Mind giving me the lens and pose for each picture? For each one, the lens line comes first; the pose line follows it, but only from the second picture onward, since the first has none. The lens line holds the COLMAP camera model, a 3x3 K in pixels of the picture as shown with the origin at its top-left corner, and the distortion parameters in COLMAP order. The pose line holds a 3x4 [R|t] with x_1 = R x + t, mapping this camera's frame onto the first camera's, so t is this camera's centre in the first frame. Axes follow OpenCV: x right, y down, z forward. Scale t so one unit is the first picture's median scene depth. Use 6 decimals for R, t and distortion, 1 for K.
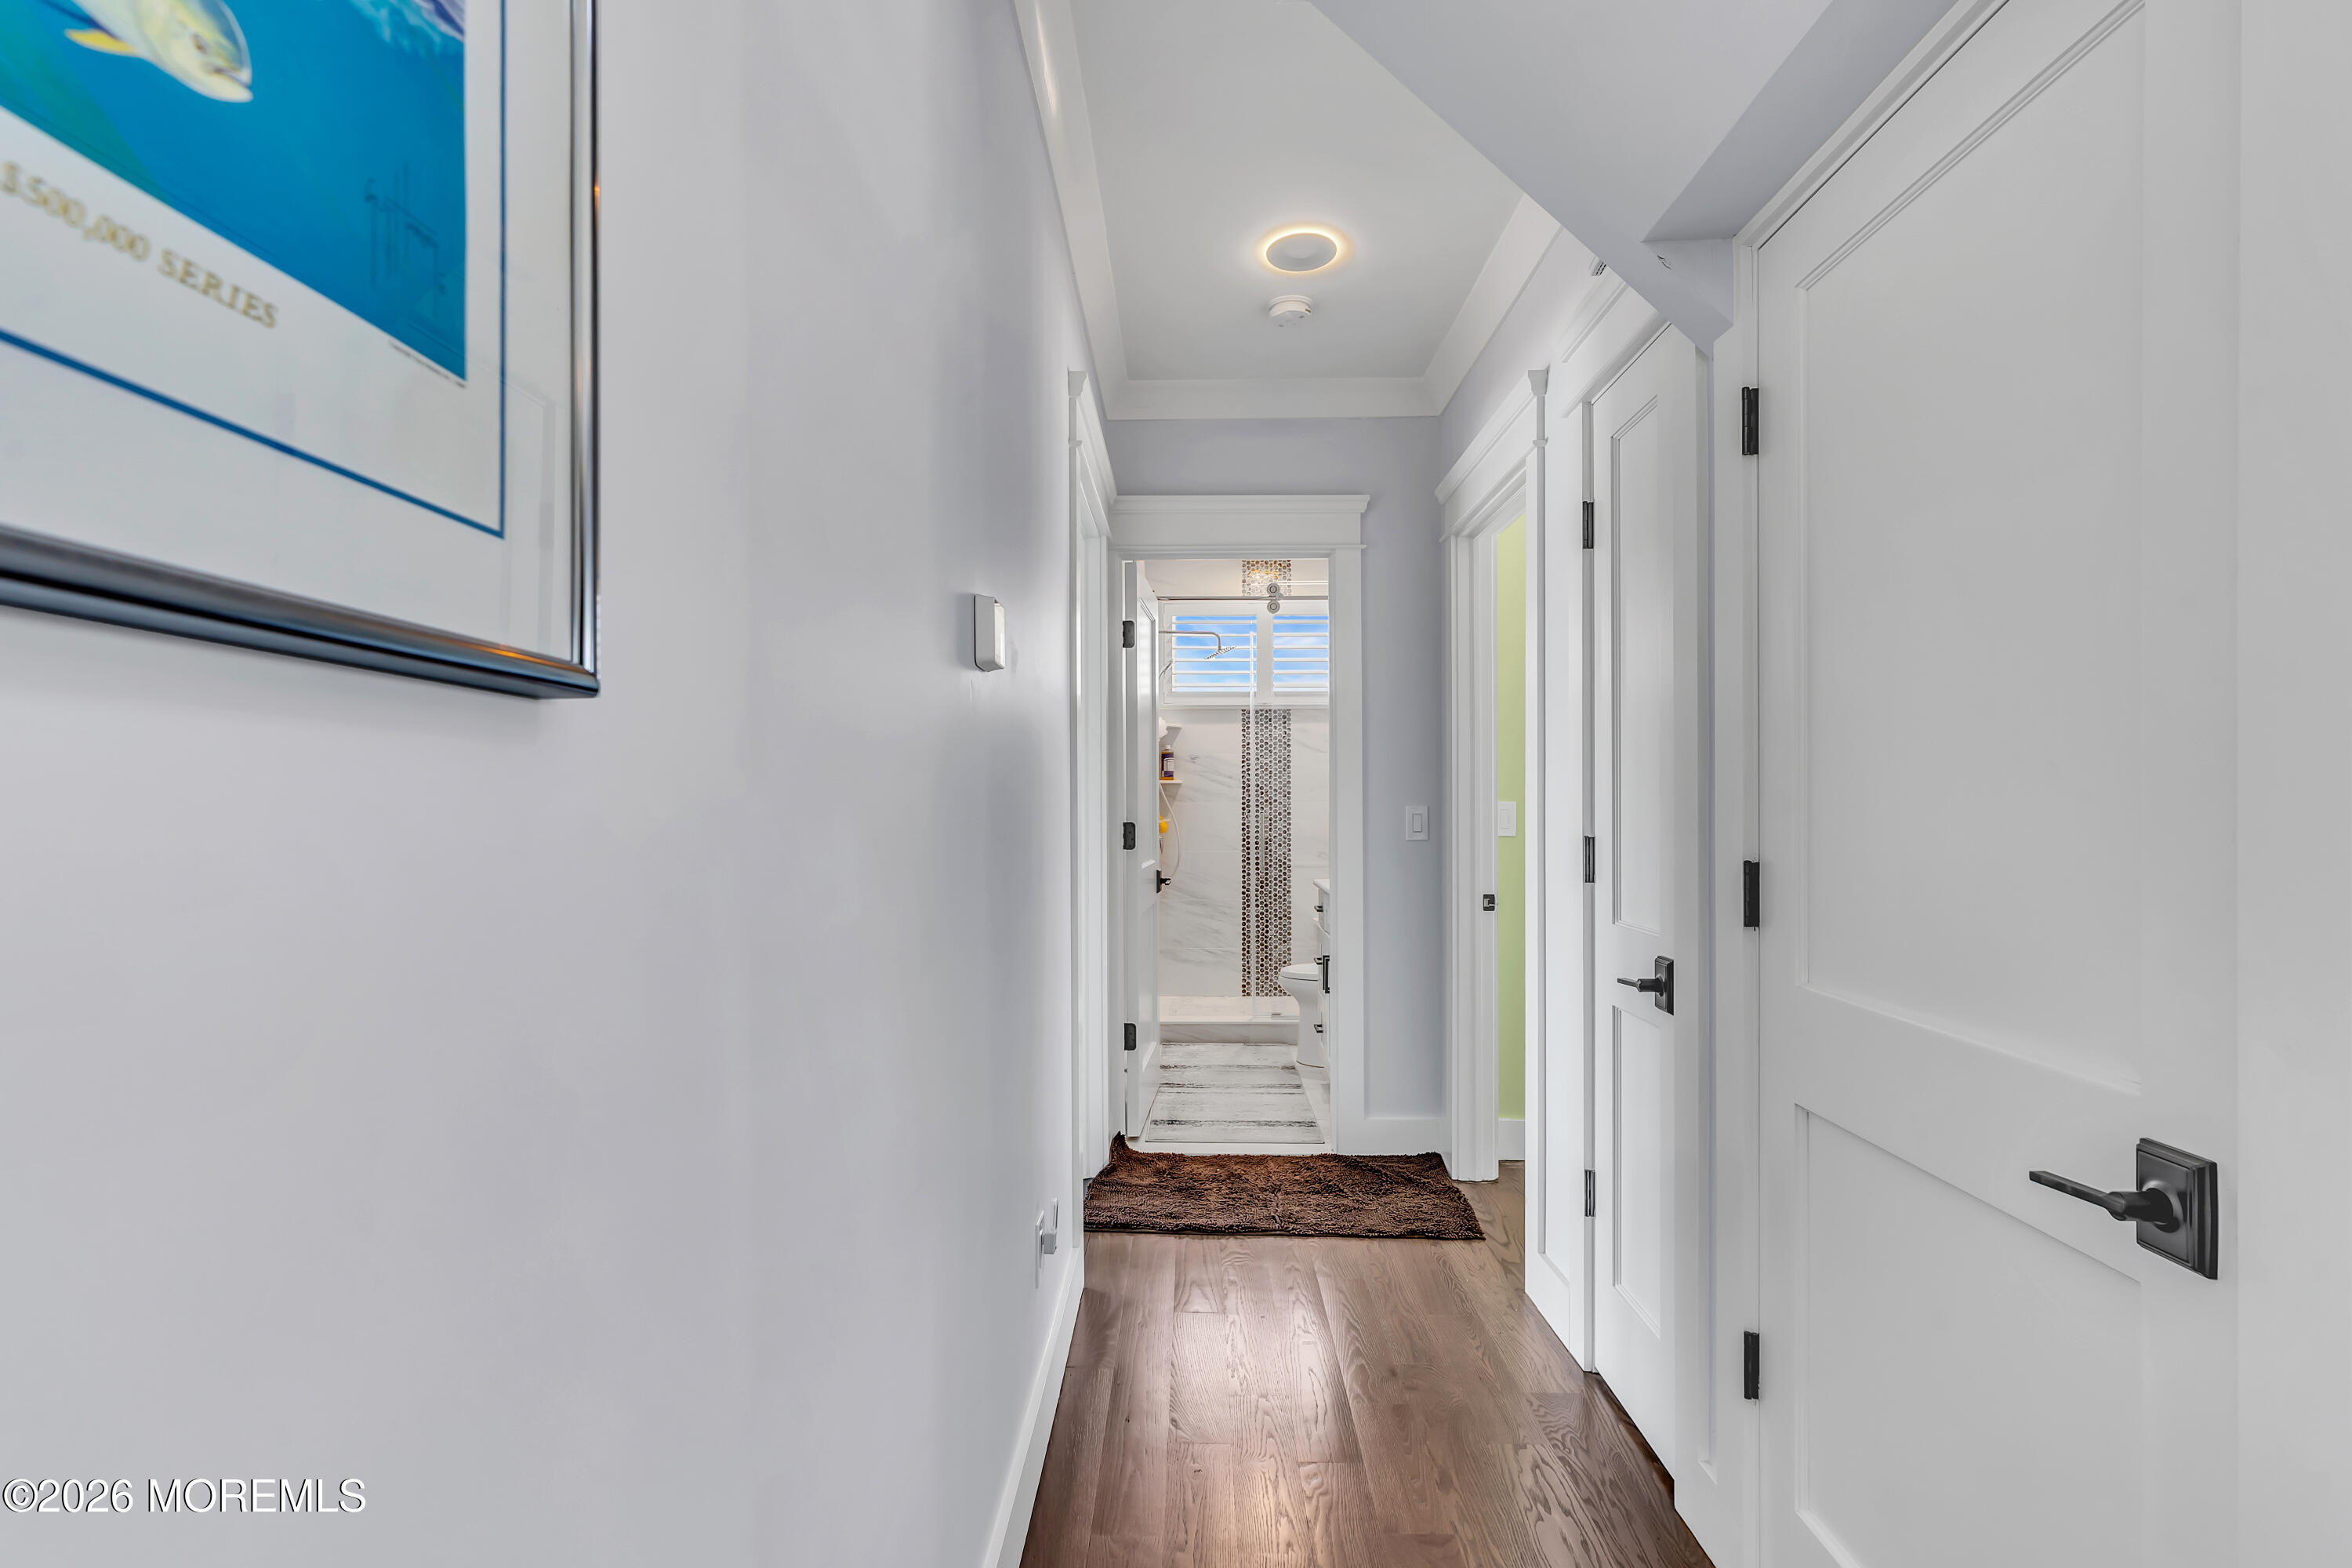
lens RADIAL K [[1097.5, 0, 1165.1], [0, 1097.5, 790.8], [0, 0, 1]] dist [-0.012438, 0.006122]
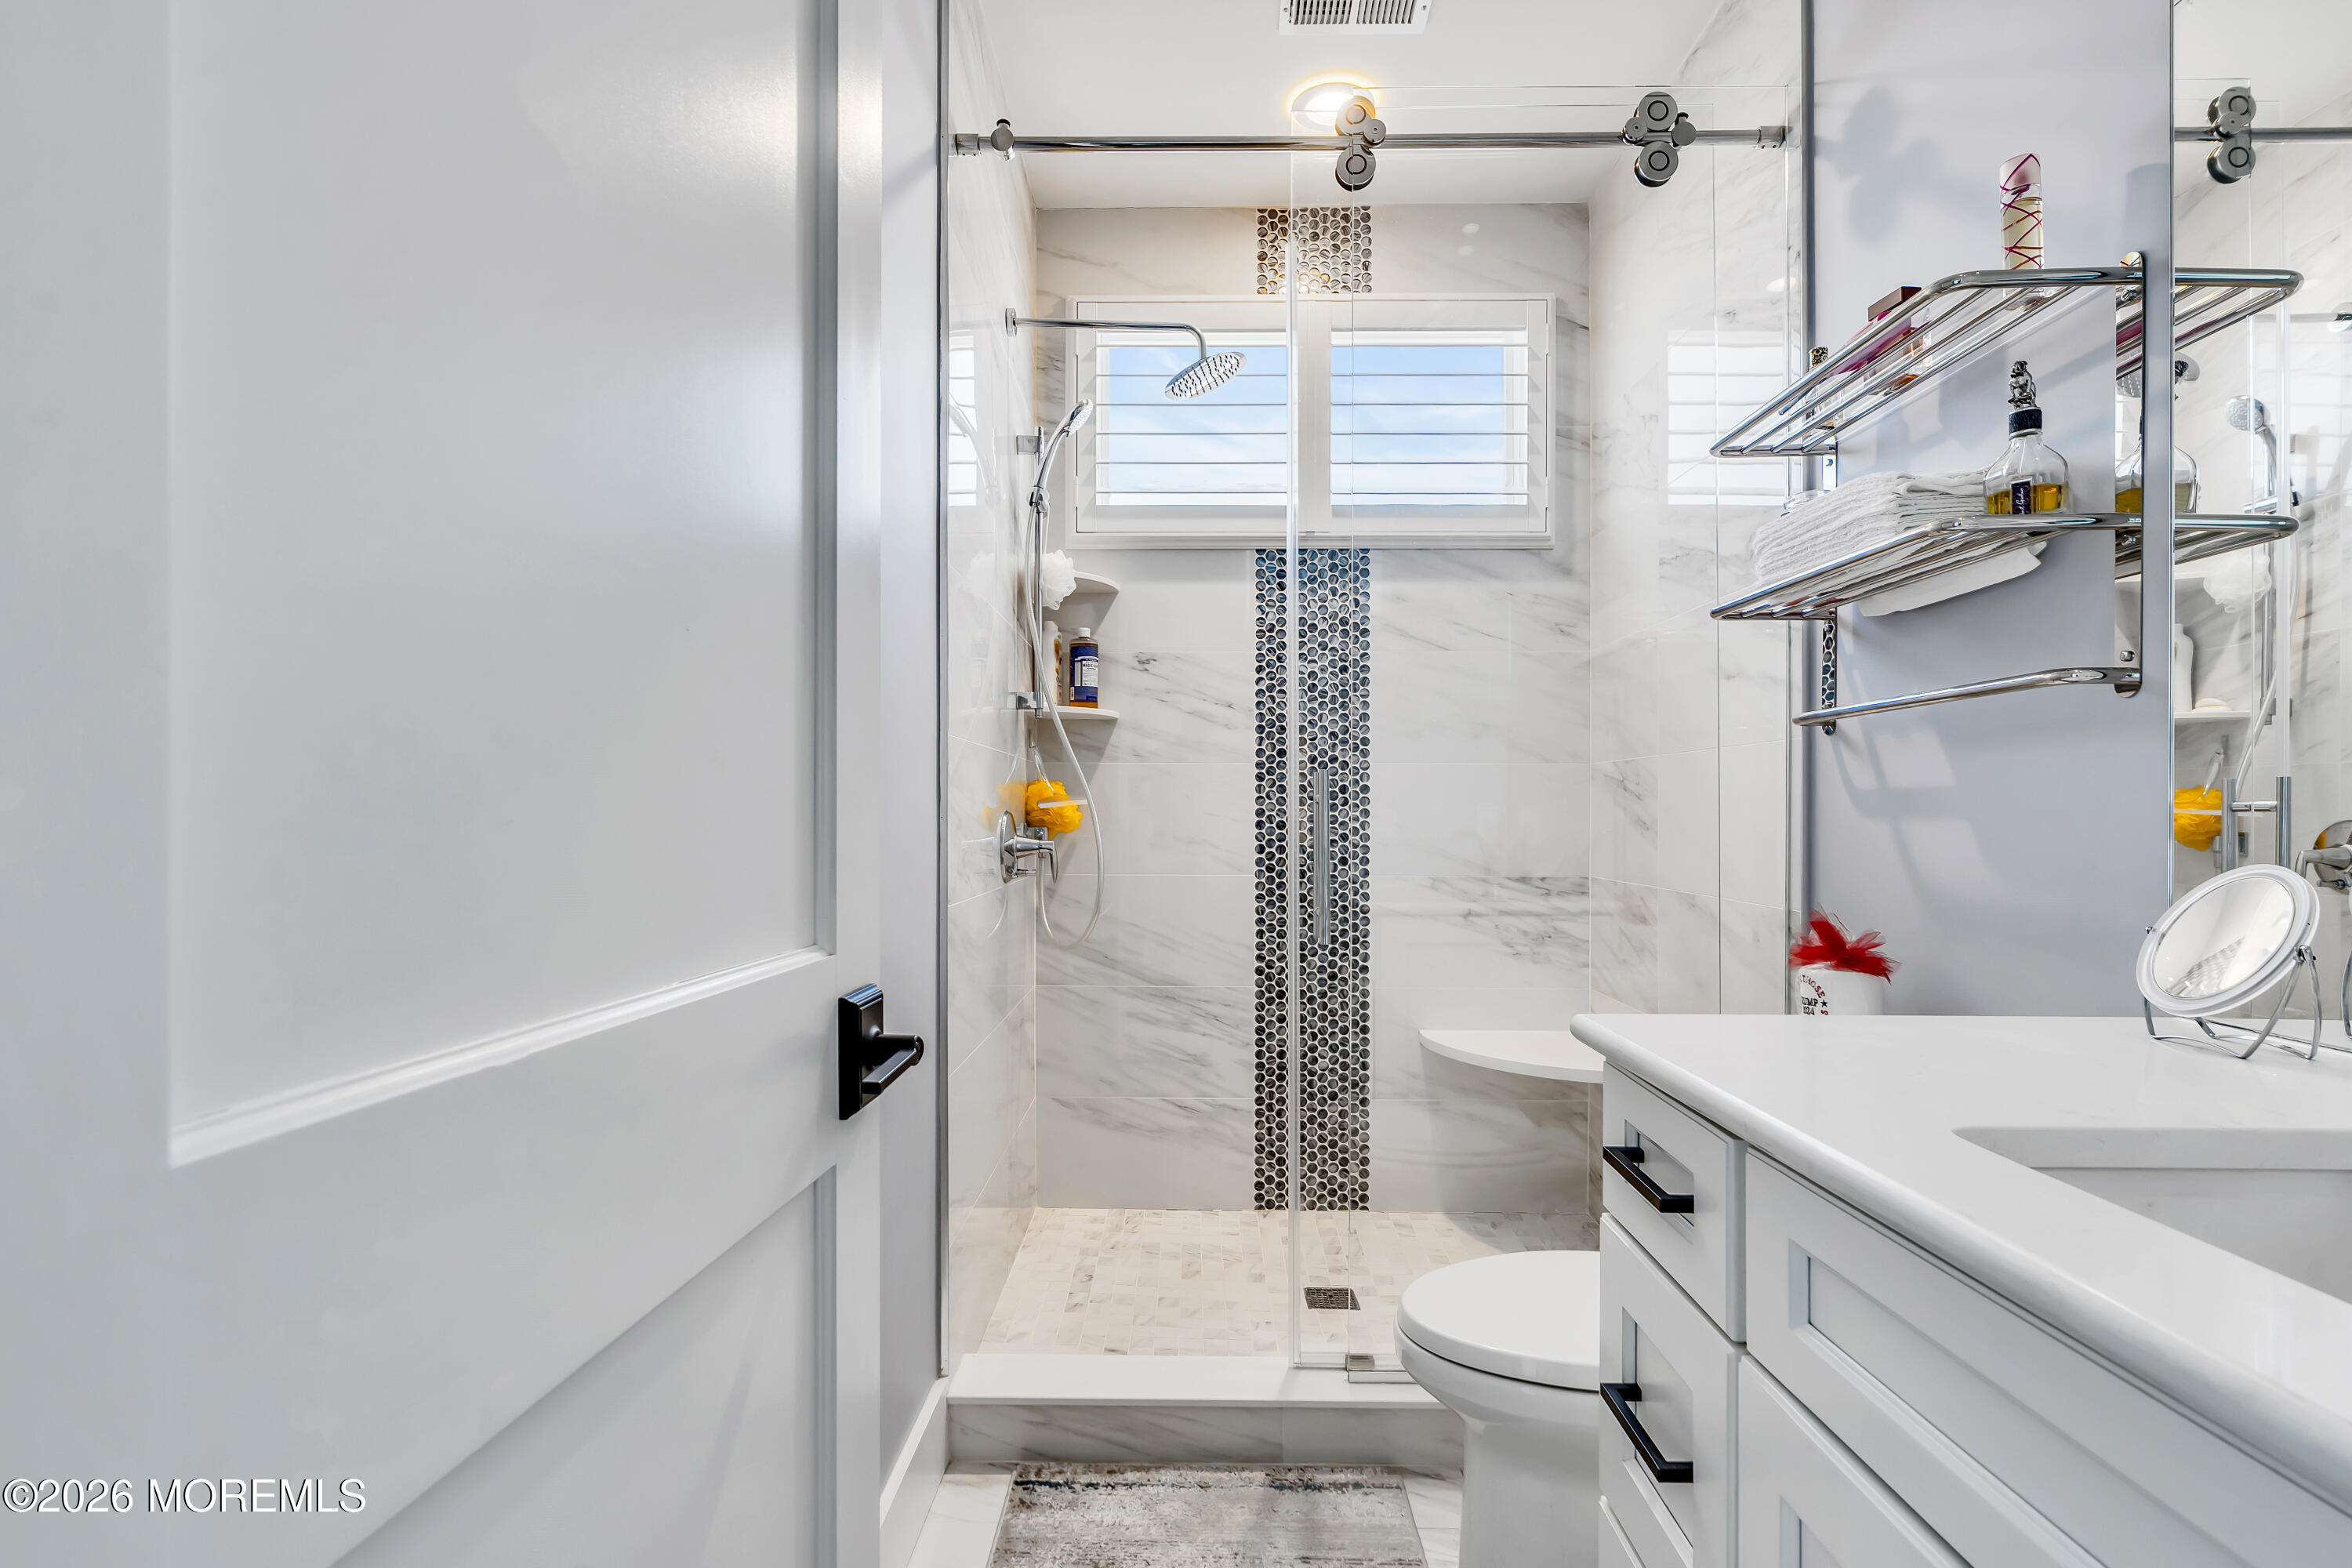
lens RADIAL K [[1097.5, 0, 1165.1], [0, 1097.5, 790.8], [0, 0, 1]] dist [-0.012438, 0.006122]
pose [[0.999975, -0.002903, -0.006424, 0.036402], [0.002842, 0.999951, -0.009463, 0.026176], [0.006451, 0.009444, 0.999935, 0.572992]]
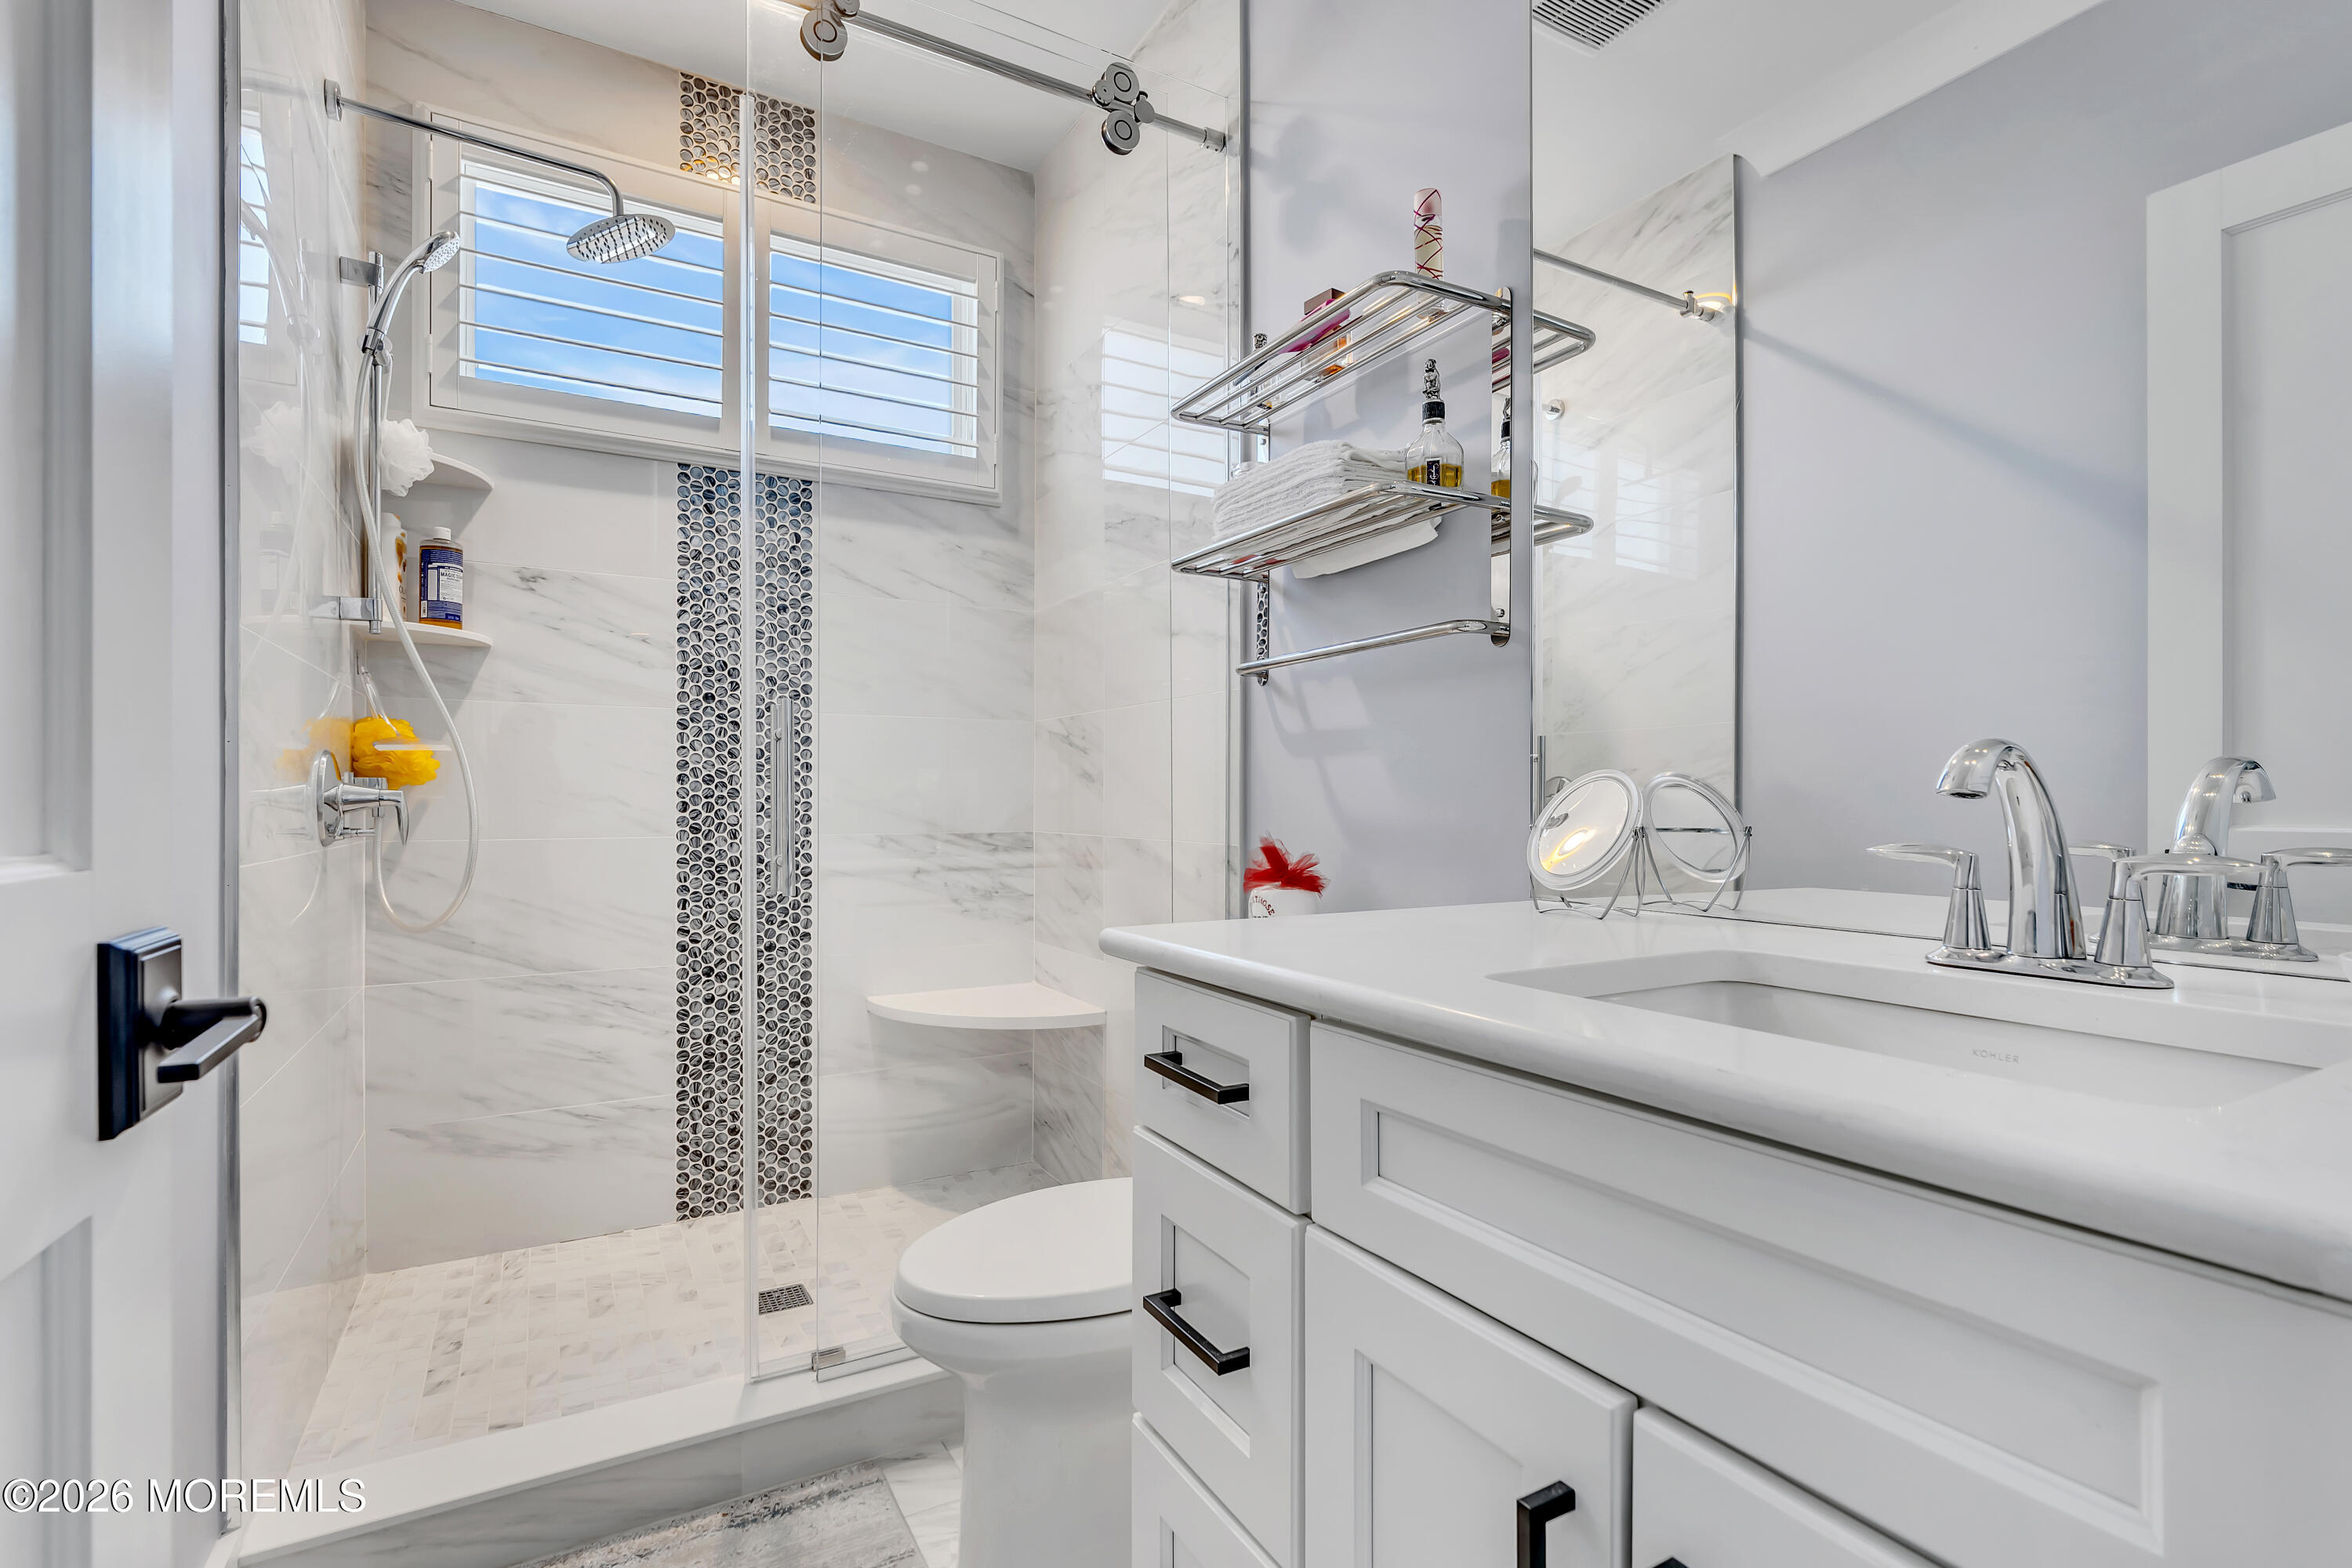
lens RADIAL K [[1097.5, 0, 1165.1], [0, 1097.5, 790.8], [0, 0, 1]] dist [-0.012438, 0.006122]
pose [[0.859103, 0.001505, 0.511801, 0.021546], [-0.000987, 0.999999, -0.001284, 0.039555], [-0.511803, 0.000598, 0.859103, 0.598307]]
